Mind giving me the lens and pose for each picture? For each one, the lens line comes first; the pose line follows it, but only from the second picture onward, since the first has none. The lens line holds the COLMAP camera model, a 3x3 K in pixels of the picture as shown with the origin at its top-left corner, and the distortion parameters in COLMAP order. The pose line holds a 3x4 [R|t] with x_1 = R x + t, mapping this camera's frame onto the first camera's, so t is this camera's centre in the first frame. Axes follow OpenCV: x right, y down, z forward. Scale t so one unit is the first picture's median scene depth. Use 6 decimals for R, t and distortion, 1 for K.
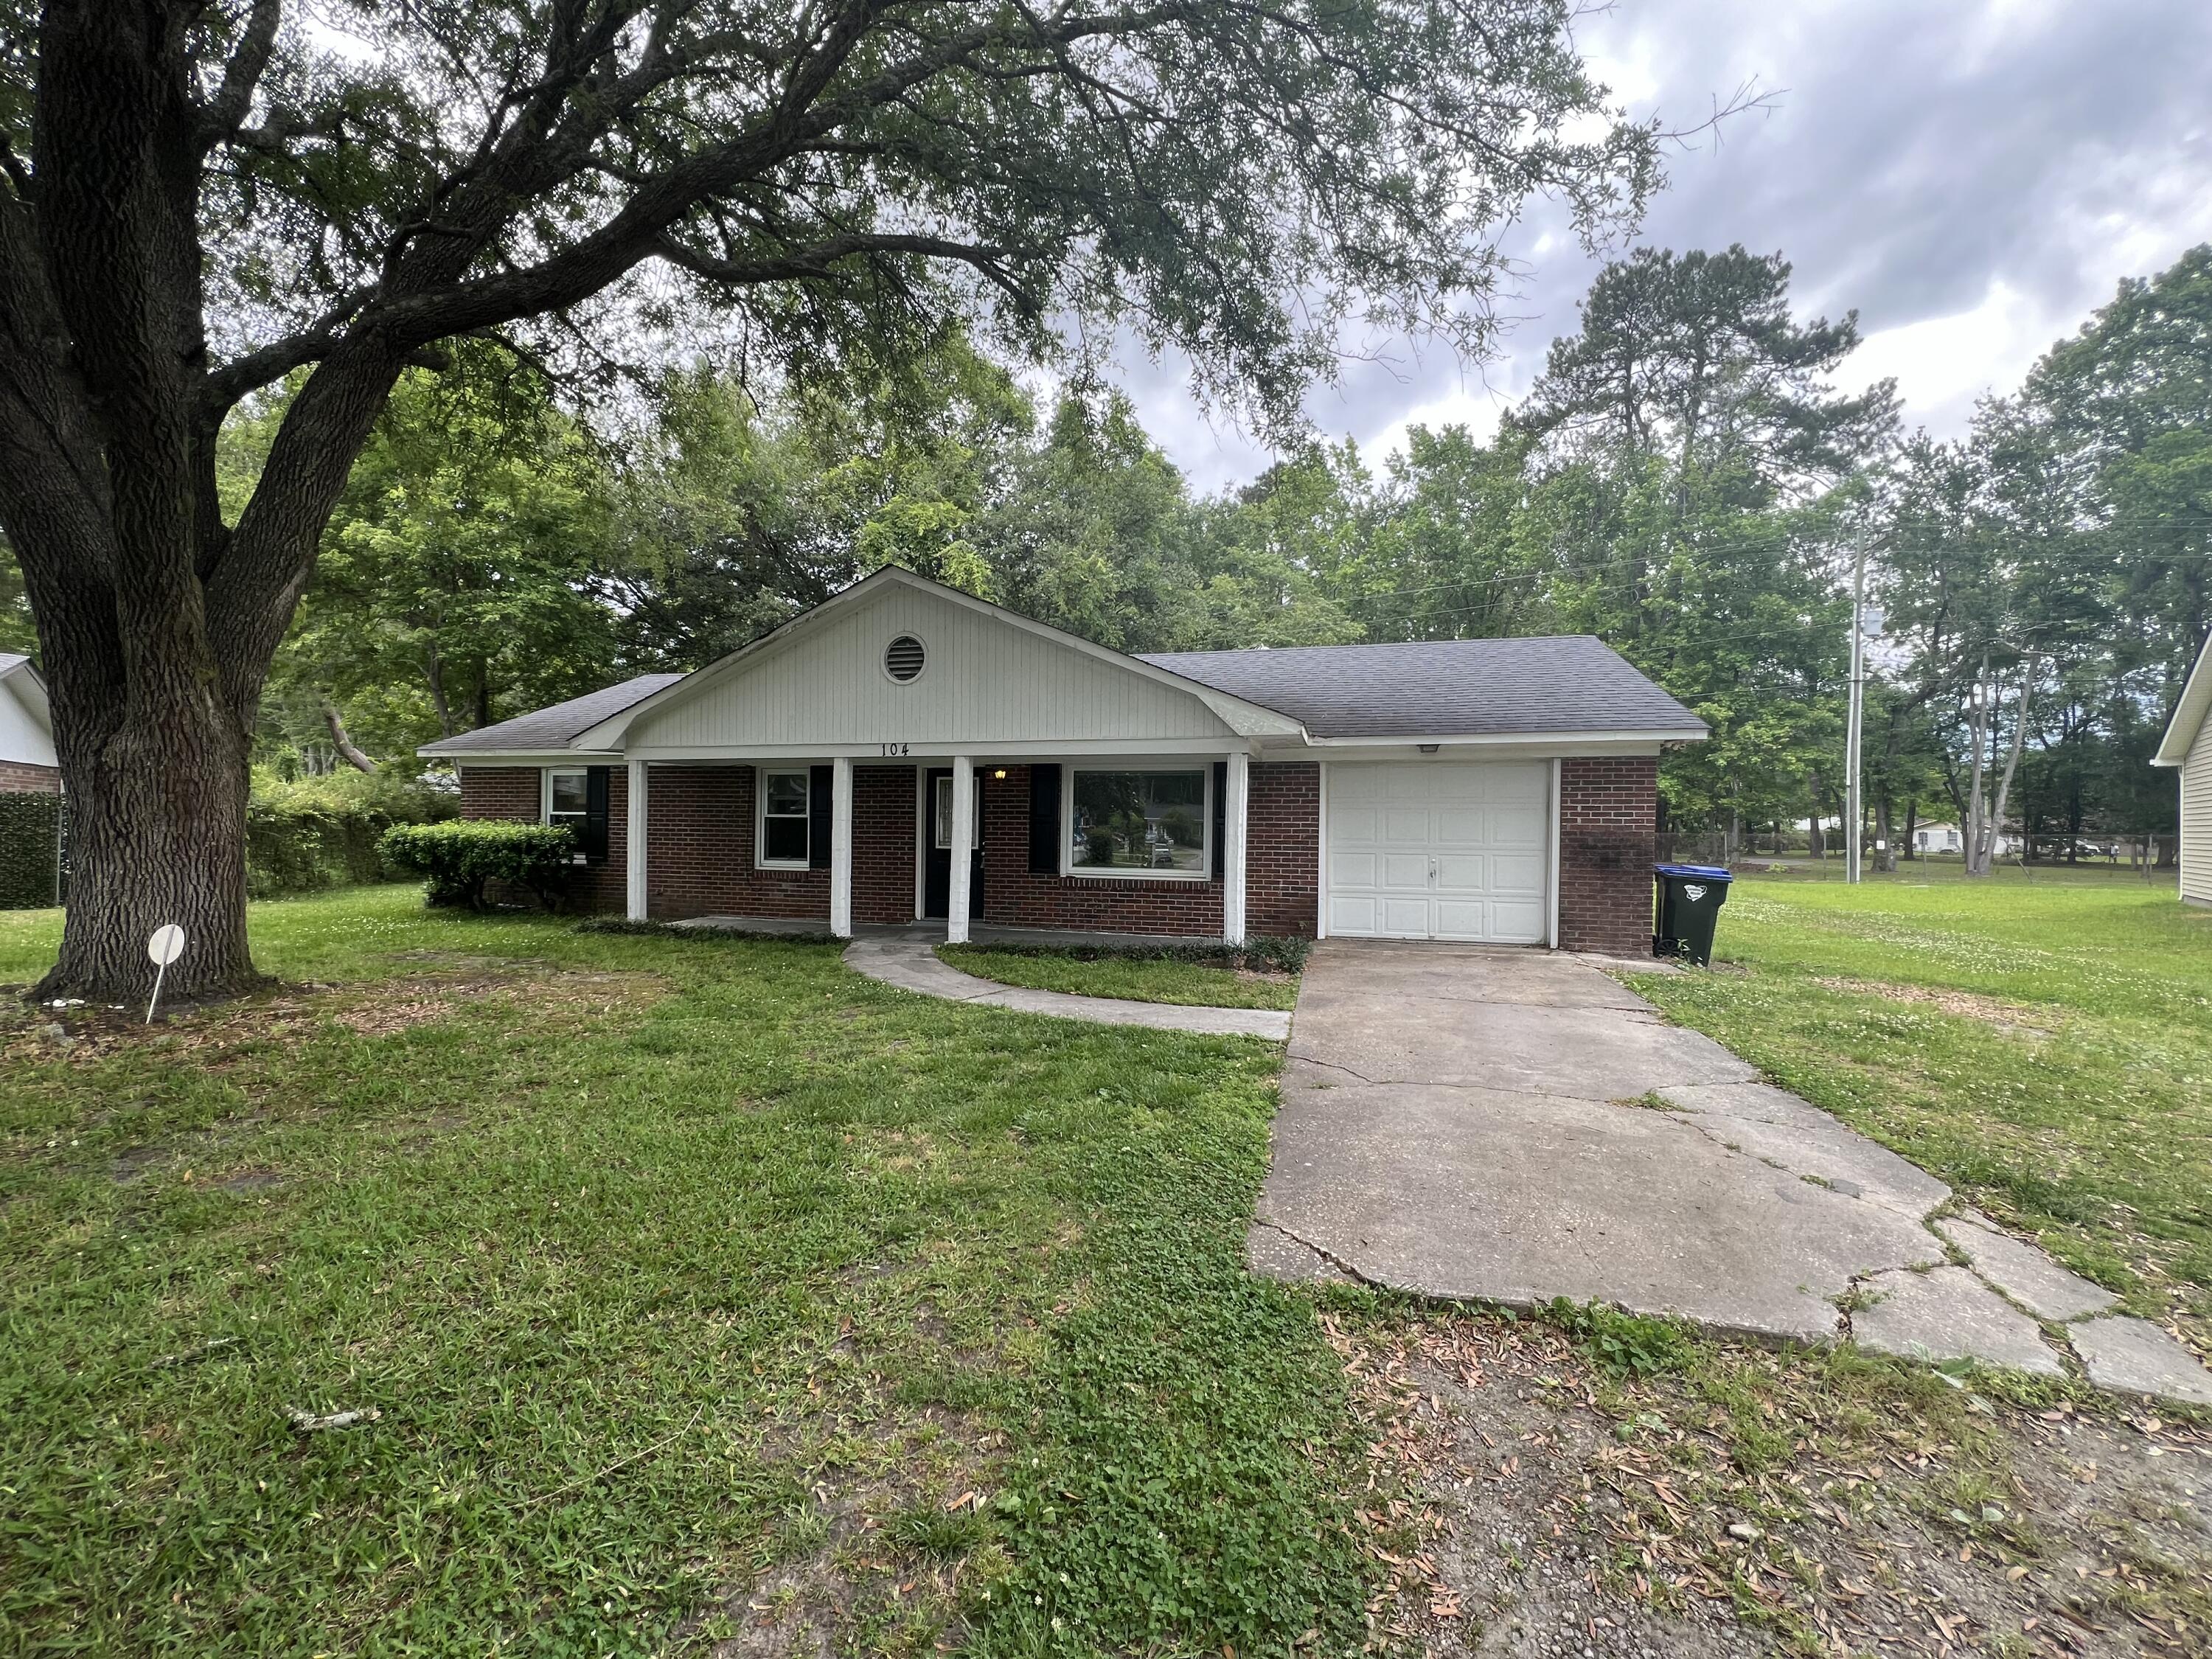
lens RADIAL K [[882.9, 0, 1106.0], [0, 882.9, 829.5], [0, 0, 1]] dist [-0.000524, -0.000223]
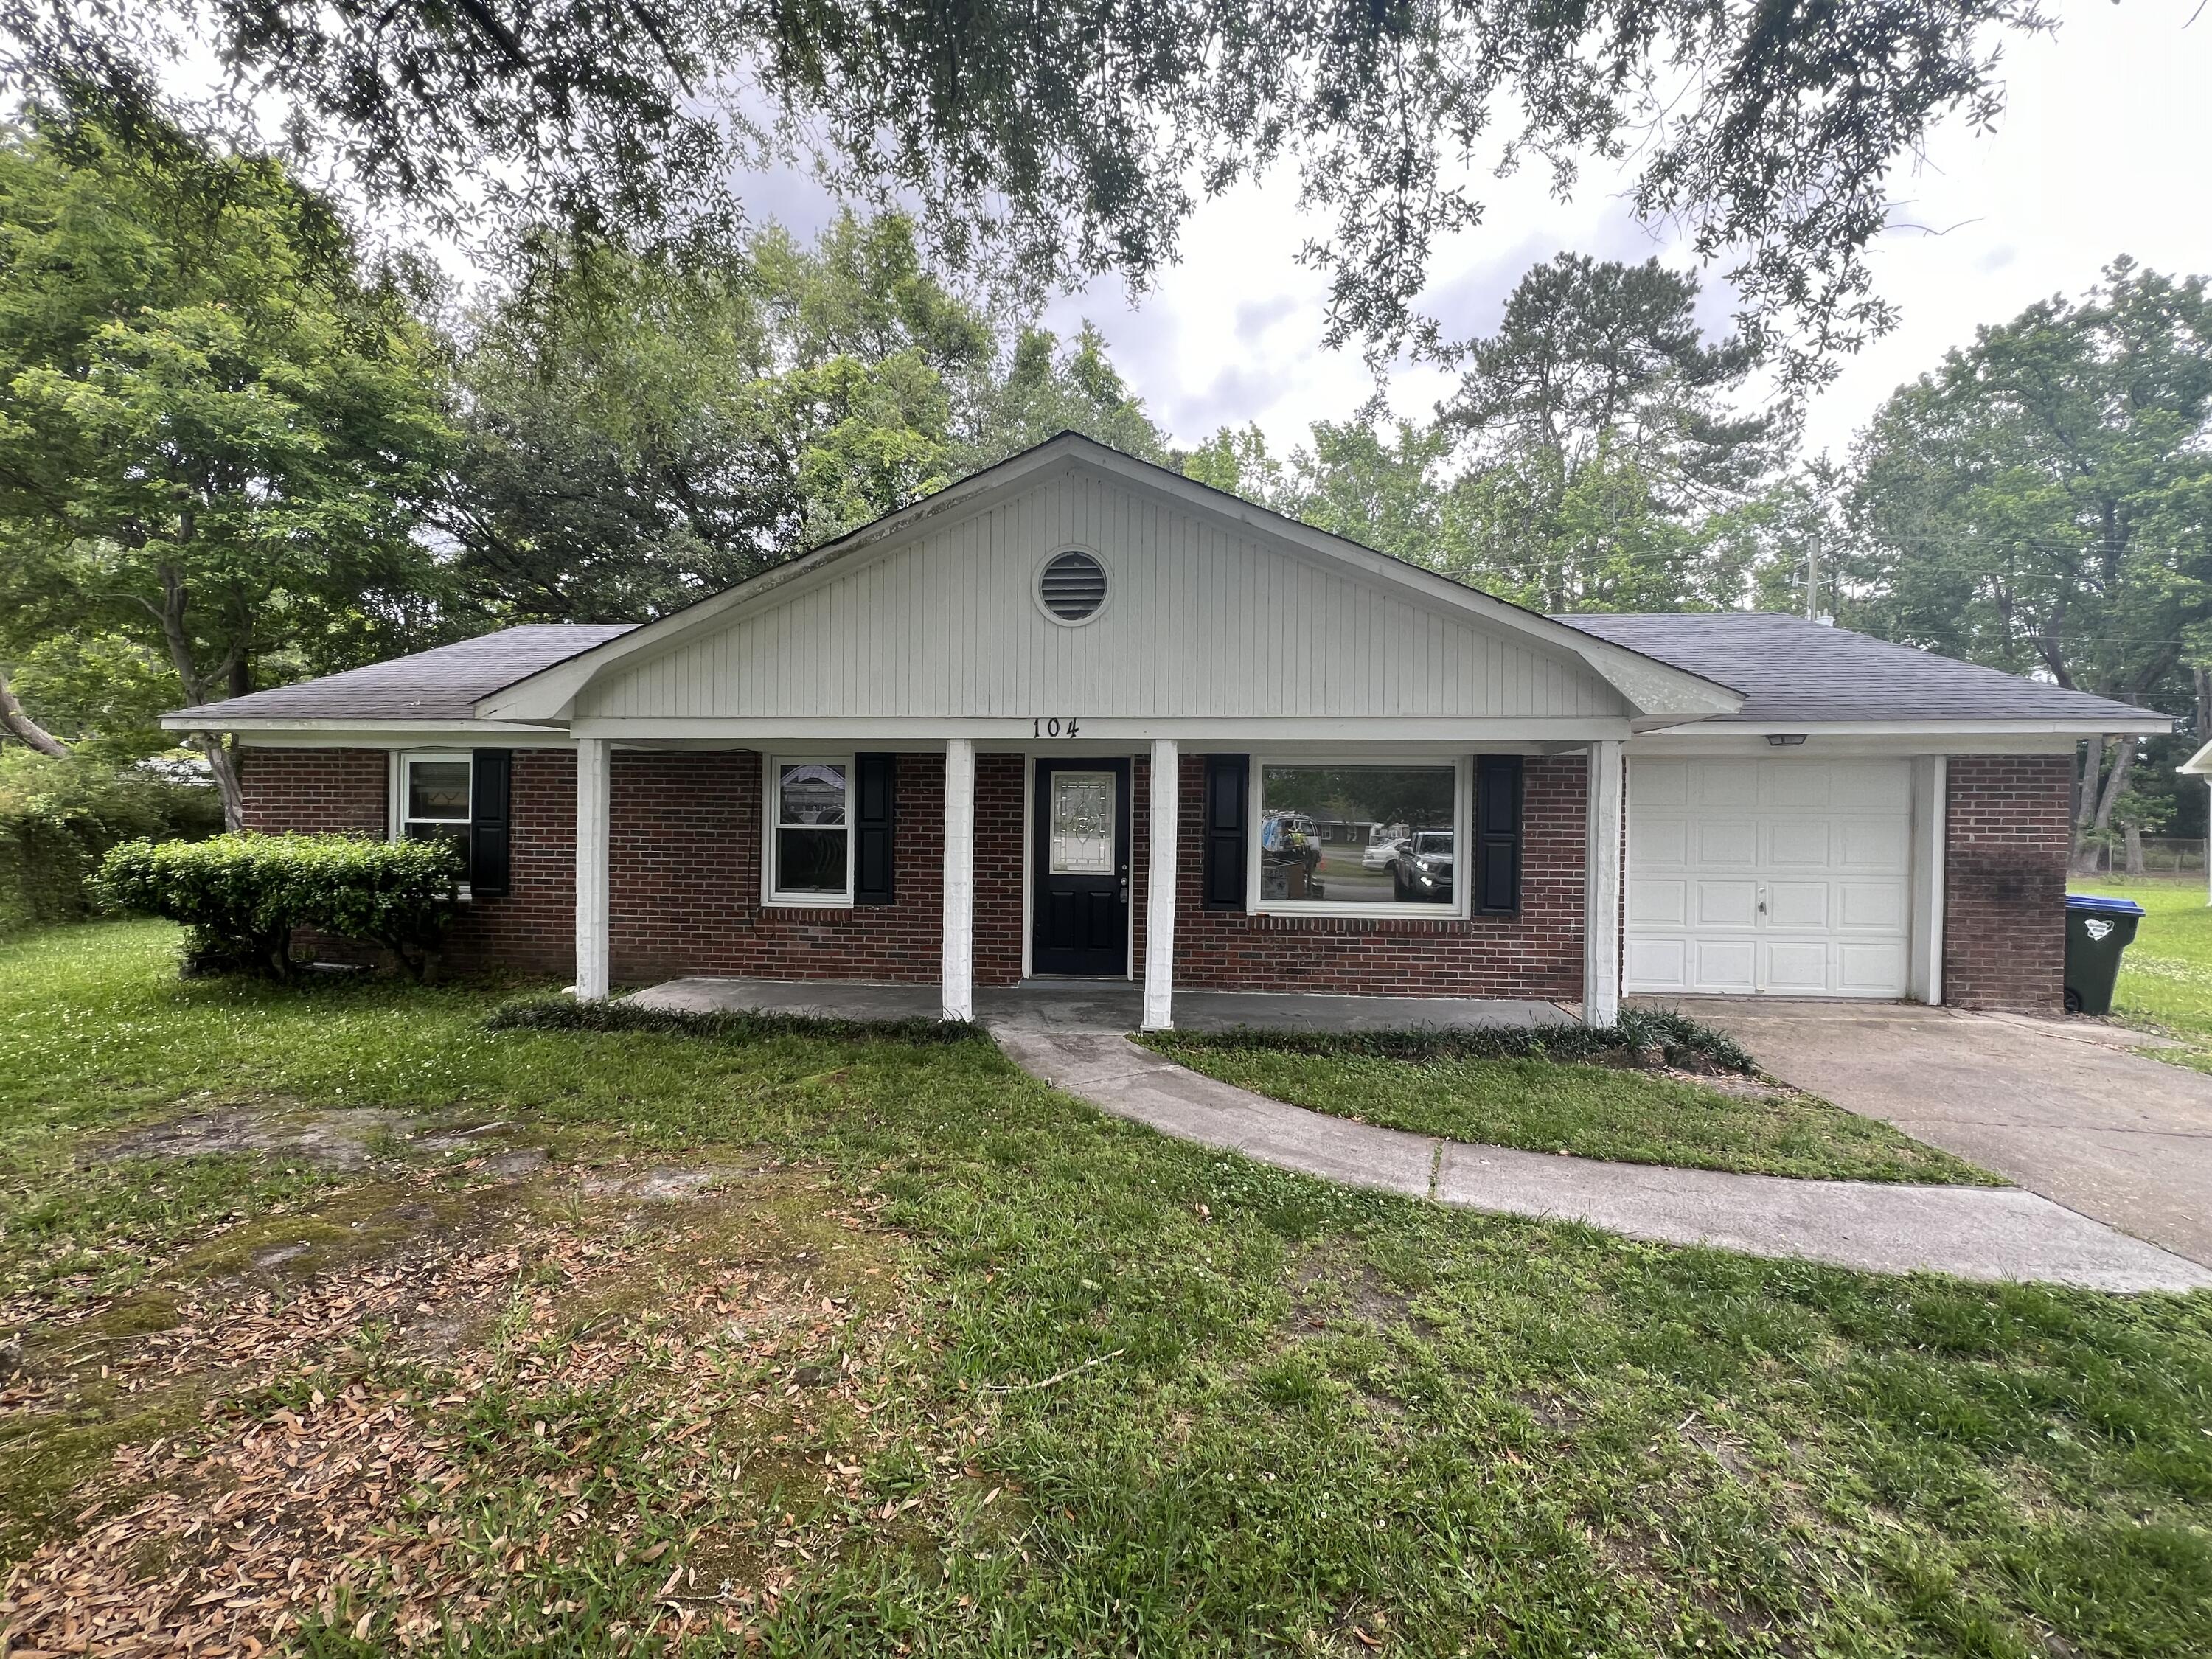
lens RADIAL K [[882.4, 0, 1106.0], [0, 882.4, 829.5], [0, 0, 1]] dist [-0.002032, -0.000184]
pose [[0.983736, -0.001046, 0.179615, -0.245577], [0.000248, 0.999990, 0.004469, -0.015203], [-0.179618, -0.004352, 0.983727, 0.280181]]
